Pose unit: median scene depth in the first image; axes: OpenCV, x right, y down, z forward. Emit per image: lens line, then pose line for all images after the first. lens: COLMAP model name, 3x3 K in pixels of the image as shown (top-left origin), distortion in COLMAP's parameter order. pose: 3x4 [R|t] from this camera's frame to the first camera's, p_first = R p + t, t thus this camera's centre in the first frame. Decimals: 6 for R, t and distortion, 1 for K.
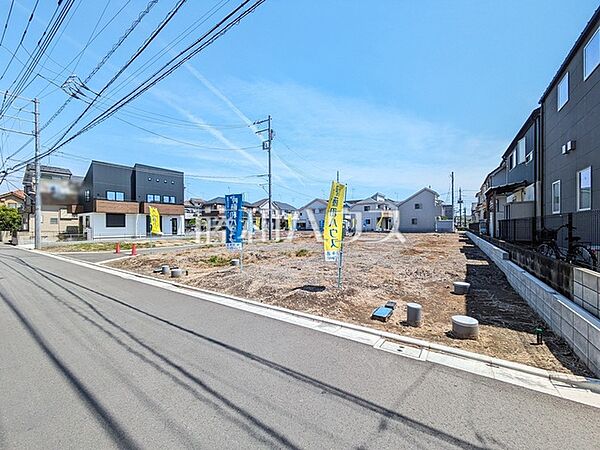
lens RADIAL K [[237.5, 0, 302.5], [0, 237.5, 226.1], [0, 0, 1]] dist [0.006378, 0.001171]
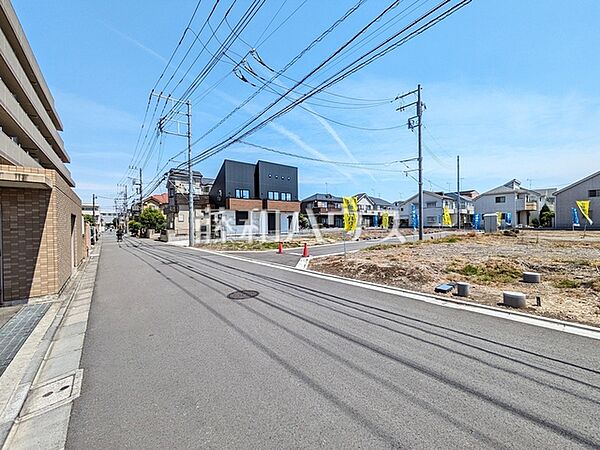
lens RADIAL K [[237.5, 0, 315.1], [0, 237.5, 220.2], [0, 0, 1]] dist [0.006378, 0.001171]
pose [[0.966596, -0.014668, -0.255884, -0.202052], [0.010719, 0.999801, -0.016820, 0.004405], [0.256079, 0.013515, 0.966561, 0.093915]]
